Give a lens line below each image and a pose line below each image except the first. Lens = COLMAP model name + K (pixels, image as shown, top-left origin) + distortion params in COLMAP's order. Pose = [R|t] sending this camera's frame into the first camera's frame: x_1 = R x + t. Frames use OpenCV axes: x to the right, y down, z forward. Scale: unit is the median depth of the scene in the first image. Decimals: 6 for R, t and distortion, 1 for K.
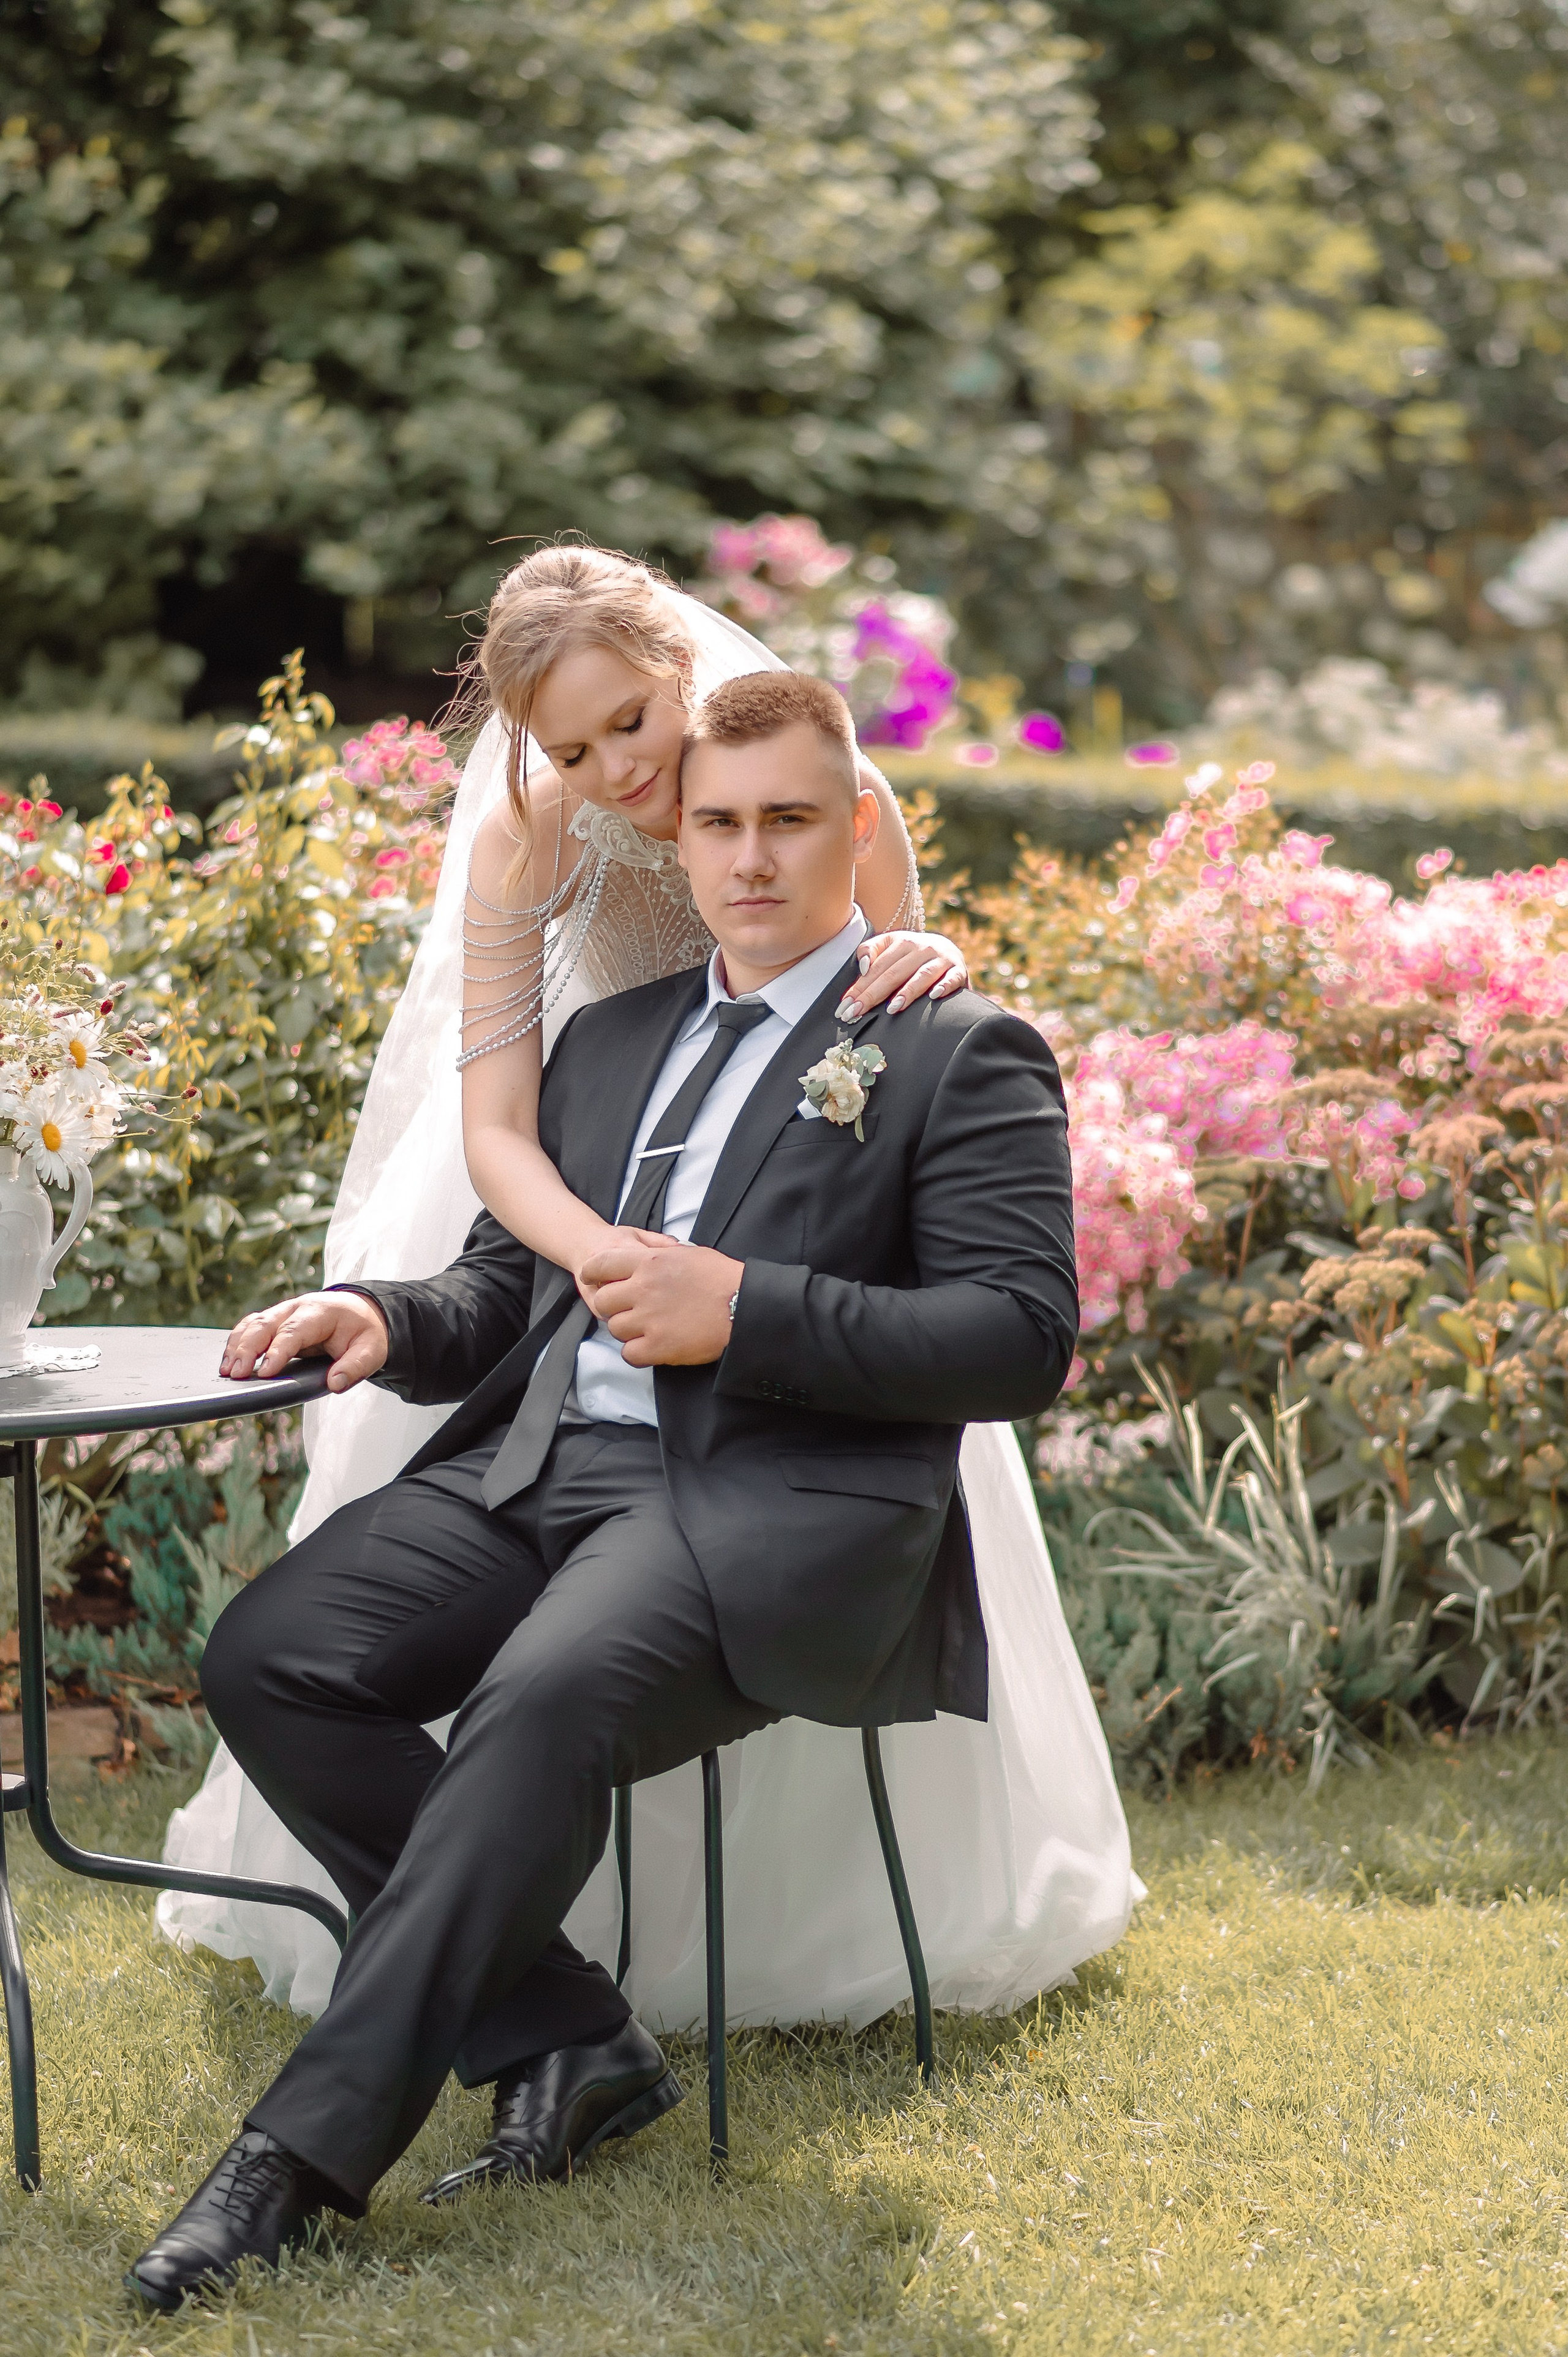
lens RADIAL K [[7005.0, 0, 926.9], [0, 7005.0, 1174.4], [0, 0, 1]] dist [0.053839, -0.281936]
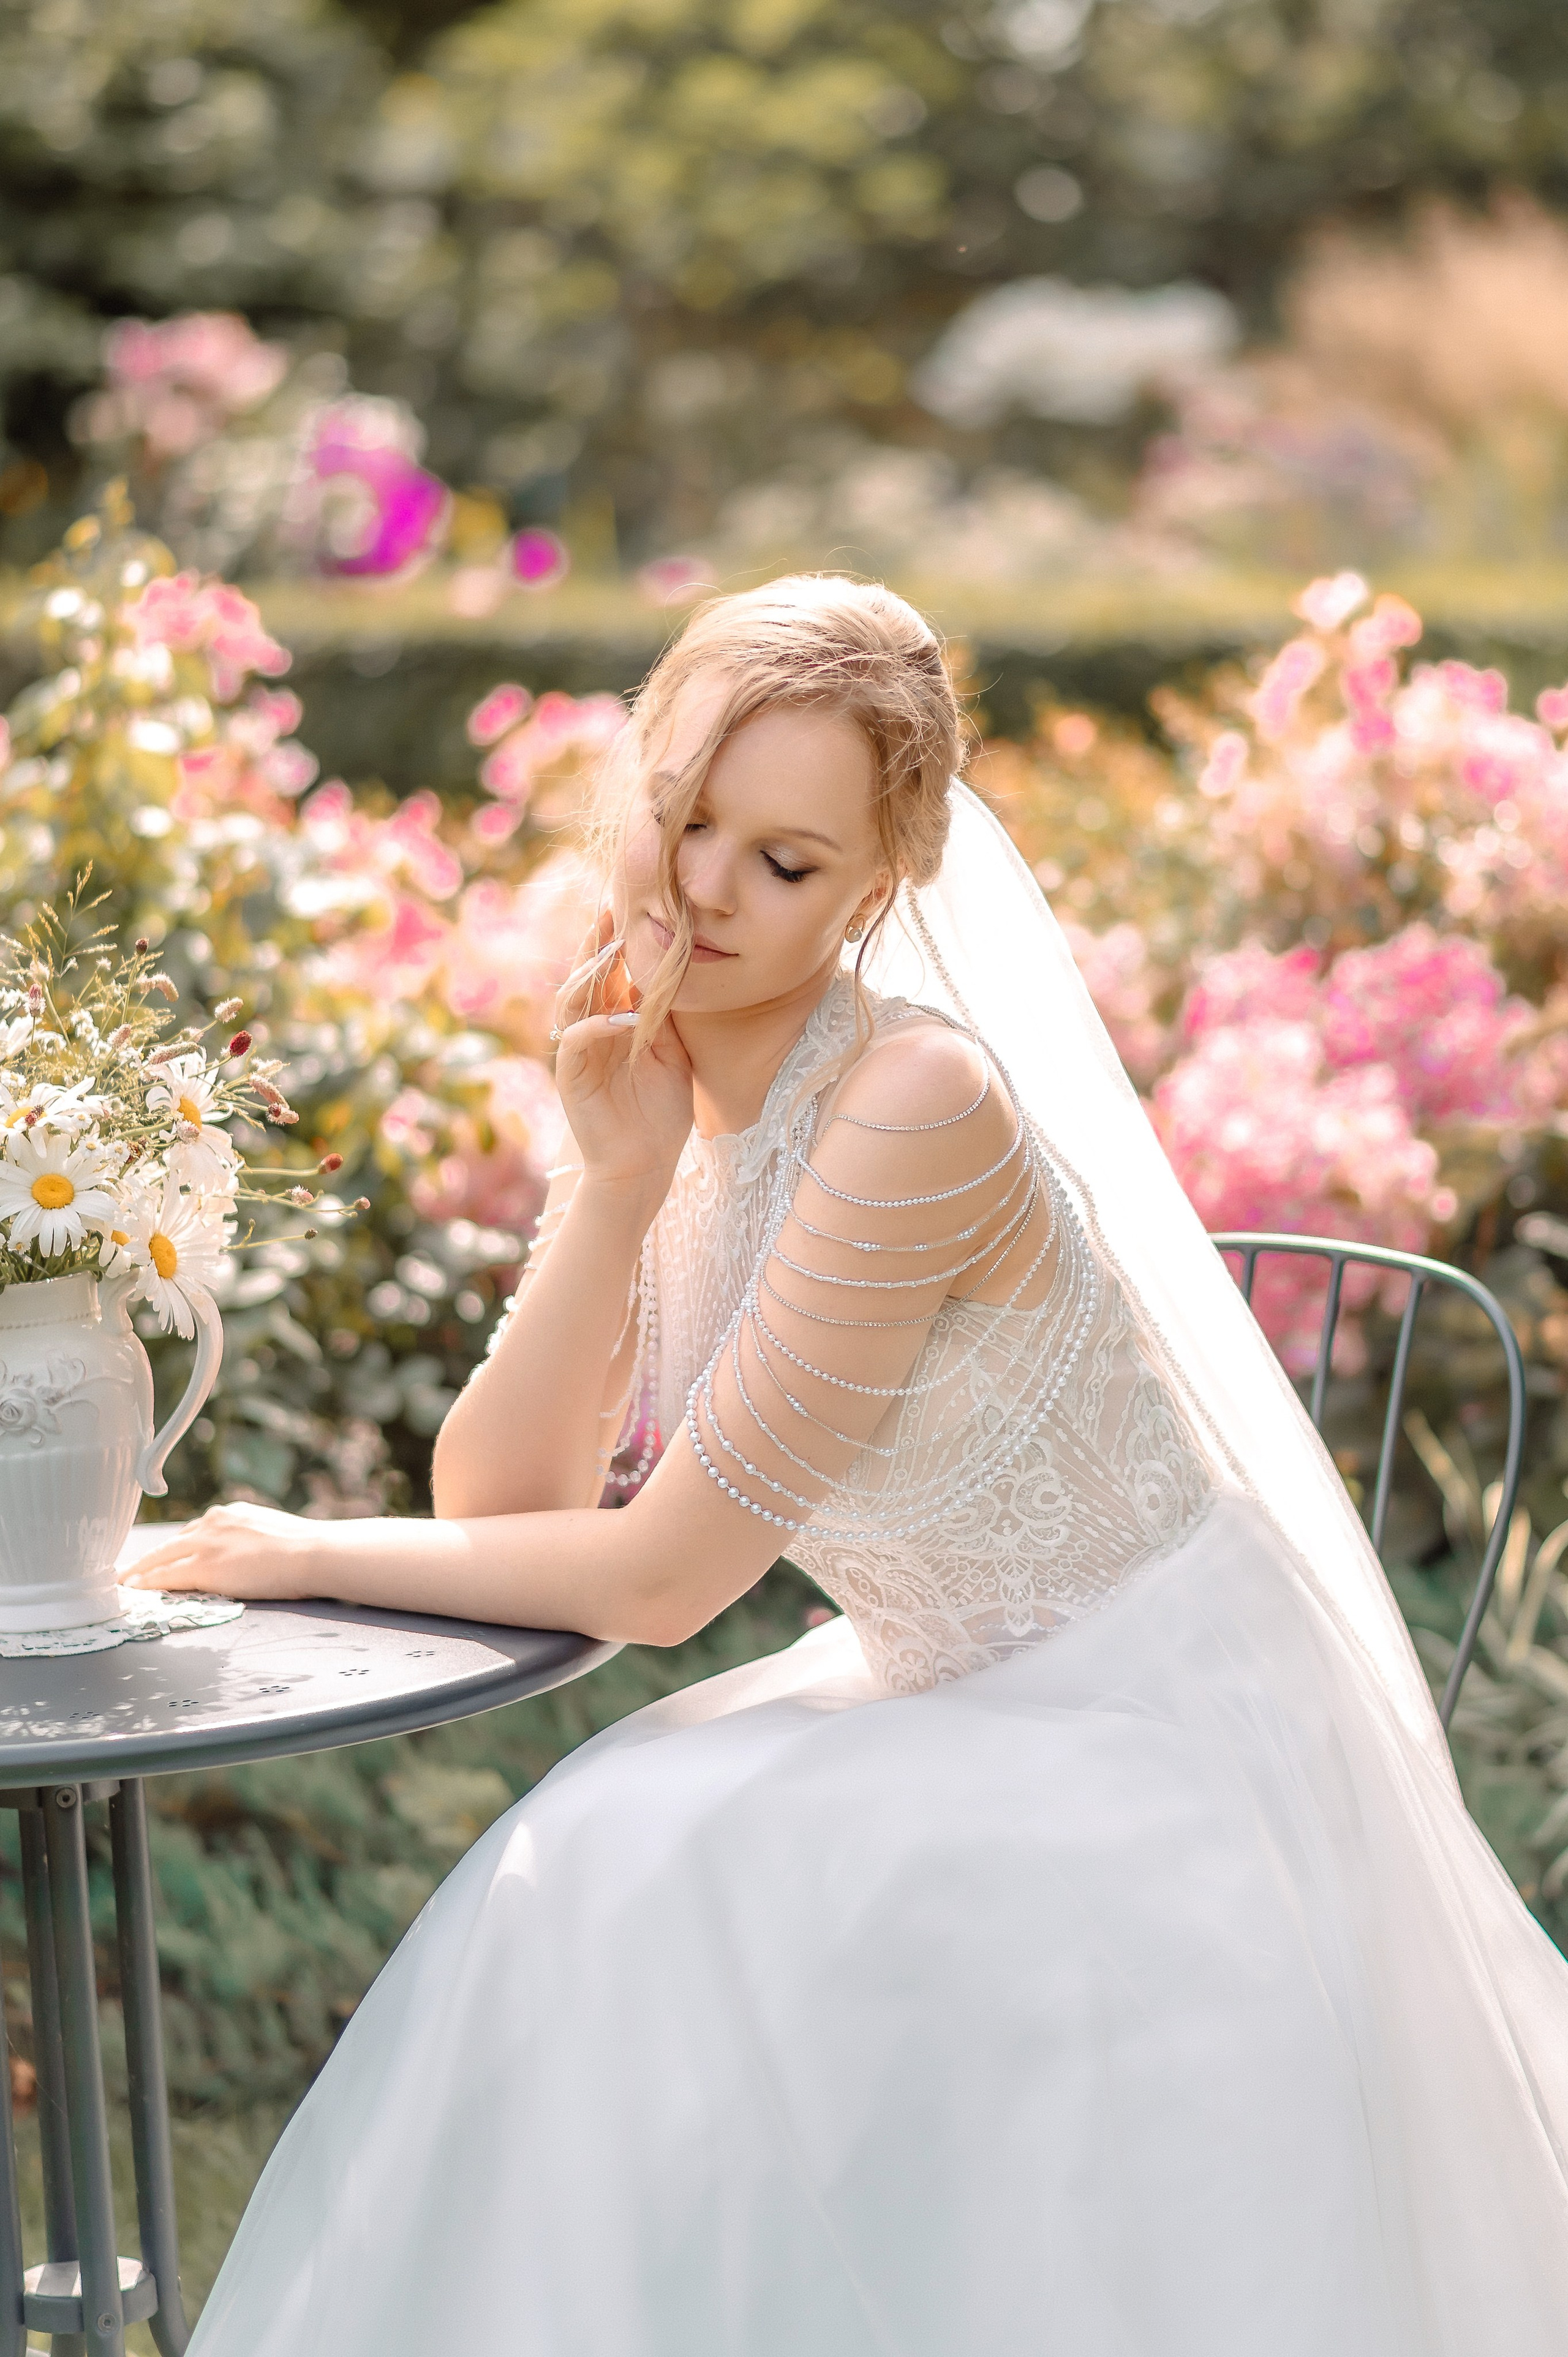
lens RADIAL K [[7133.6, 0, 784.0], [0, 7133.6, 1178.5], [0, 0, 1]] dist [0.039488, -0.973570]
pose [[0.992137, -0.056091, 0.111884, -0.101383], [0.053438, 0.998218, 0.026572, -0.018860], [-0.113175, -0.020385, 0.993366, 0.259544]]
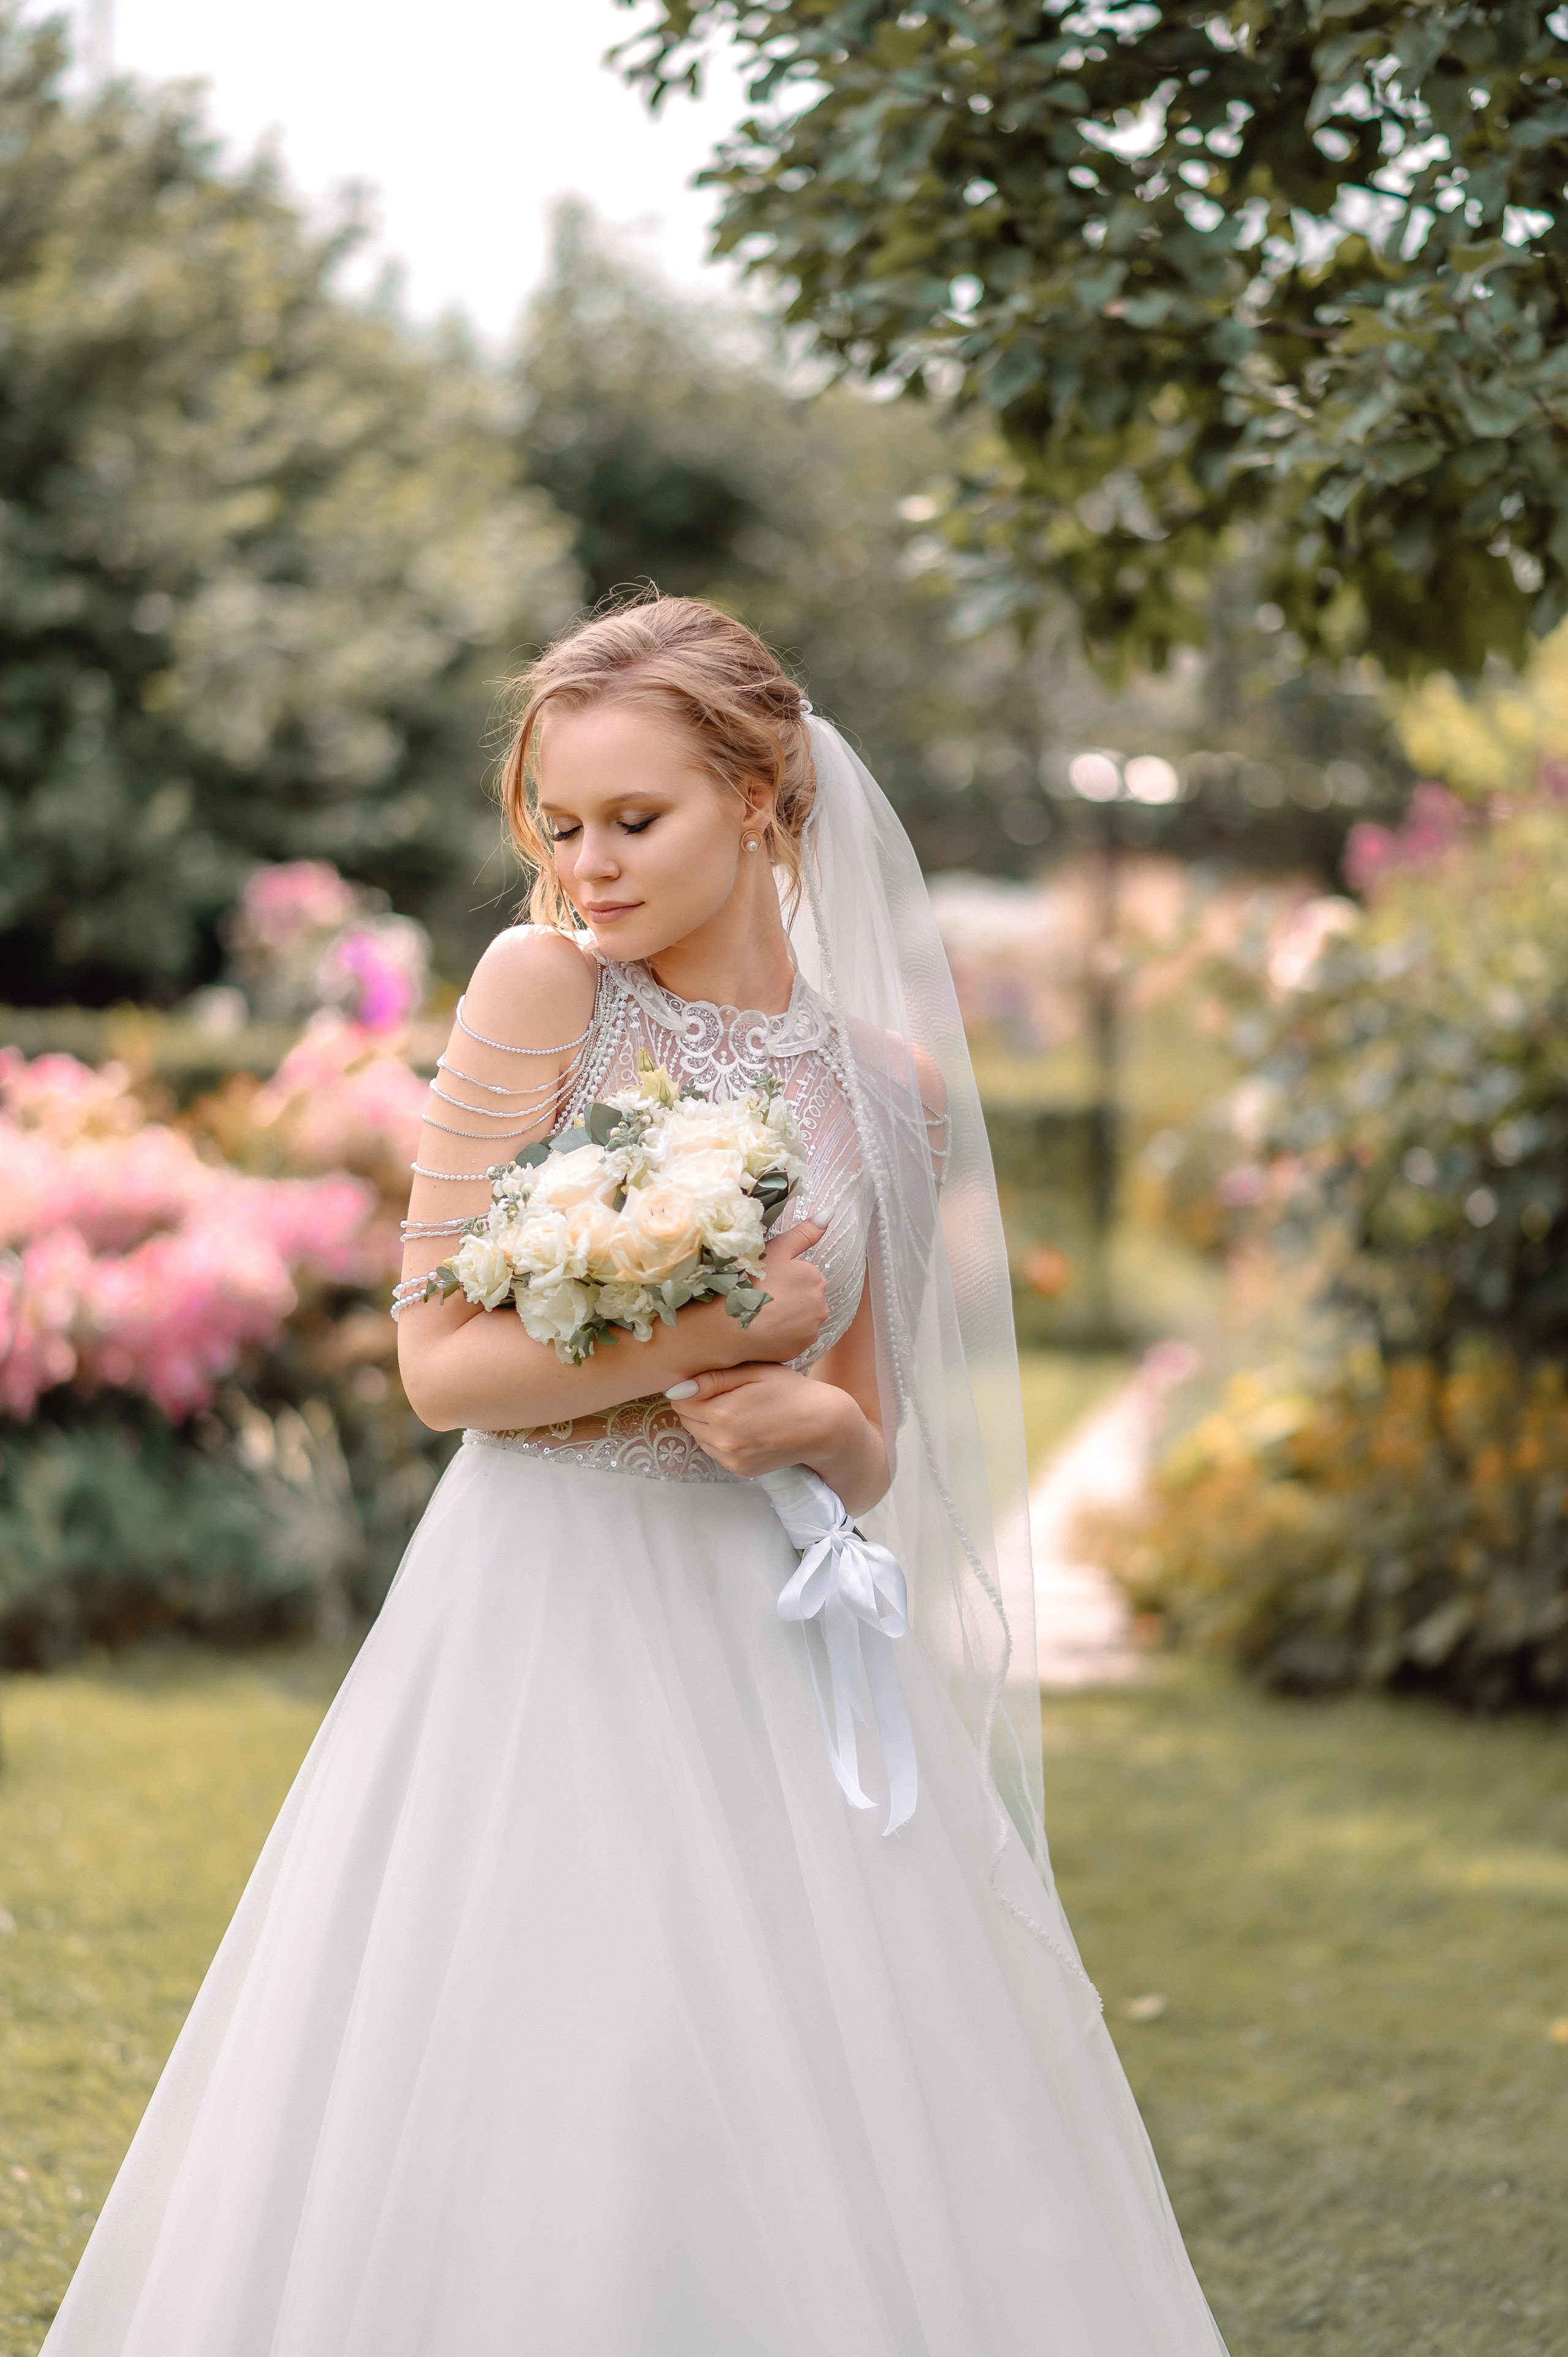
lens RADIAL K [[5977.6, 0, 785.3], [0, 5977.6, 1105.2], [0, 0, 1]] dist [0.045722, -0.204663]
pose [[0.999914, 0.012623, 0.003553, 0.136805], [-0.012404, 0.998345, -0.056146, 0.033837], [-0.004256, 0.056098, 0.998416, -0.350270]]
